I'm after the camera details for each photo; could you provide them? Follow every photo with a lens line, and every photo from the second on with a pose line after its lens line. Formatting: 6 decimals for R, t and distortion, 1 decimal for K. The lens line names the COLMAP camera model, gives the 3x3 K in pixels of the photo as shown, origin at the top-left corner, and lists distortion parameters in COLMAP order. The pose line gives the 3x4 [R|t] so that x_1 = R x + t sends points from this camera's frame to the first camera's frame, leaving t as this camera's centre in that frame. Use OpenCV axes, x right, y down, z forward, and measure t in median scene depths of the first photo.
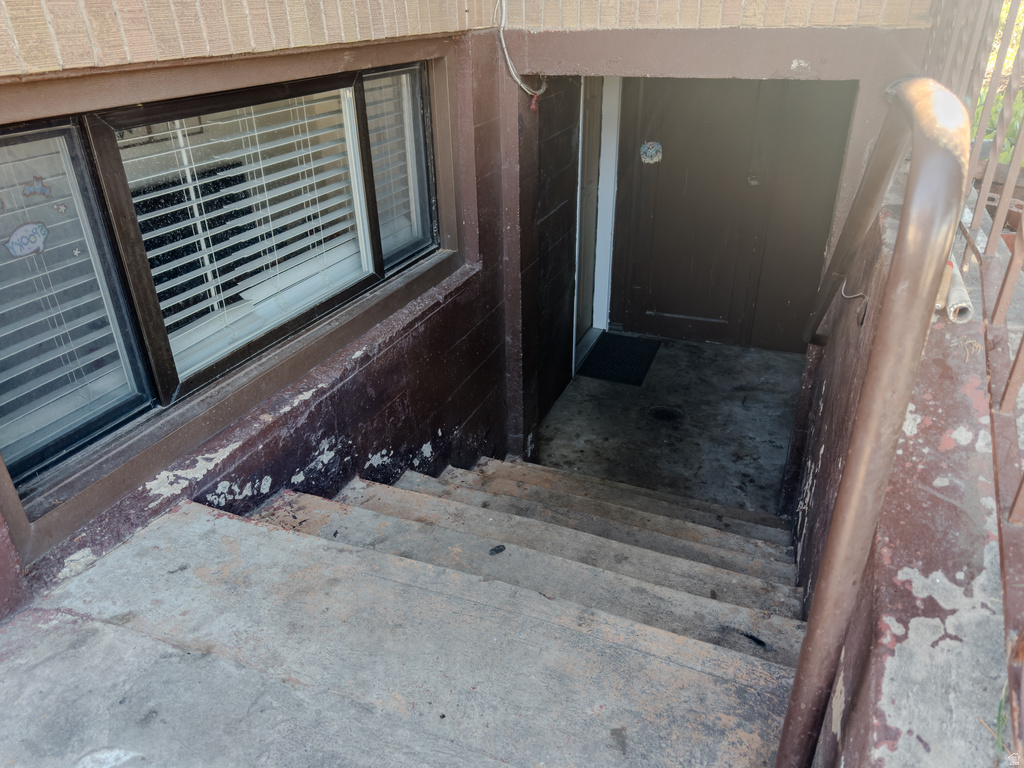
lens RADIAL K [[723.5, 0, 512.0], [0, 723.5, 384.0], [0, 0, 1]] dist [0.010801, 0.001990]
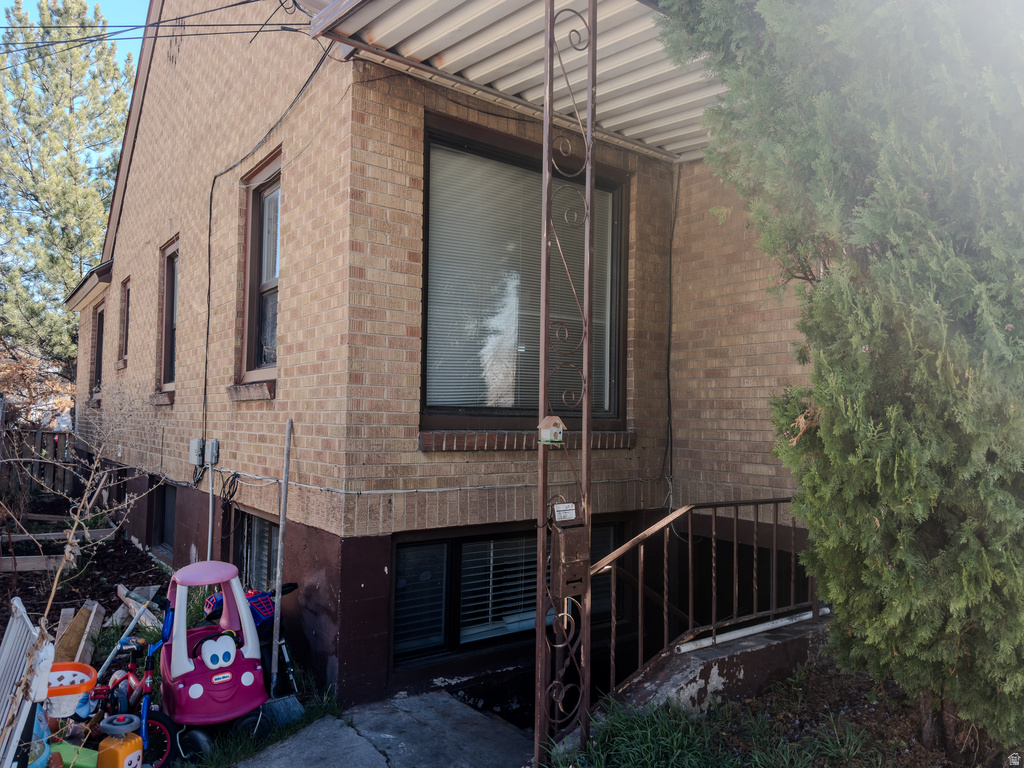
lens RADIAL K [[723.5, 0, 512.0], [0, 723.5, 384.0], [0, 0, 1]] dist [0.010801, 0.001990]
pose [[0.854975, 0.008433, -0.518600, 1.006562], [-0.269203, 0.861860, -0.429800, 0.261034], [0.443336, 0.507077, 0.739139, -1.232150]]
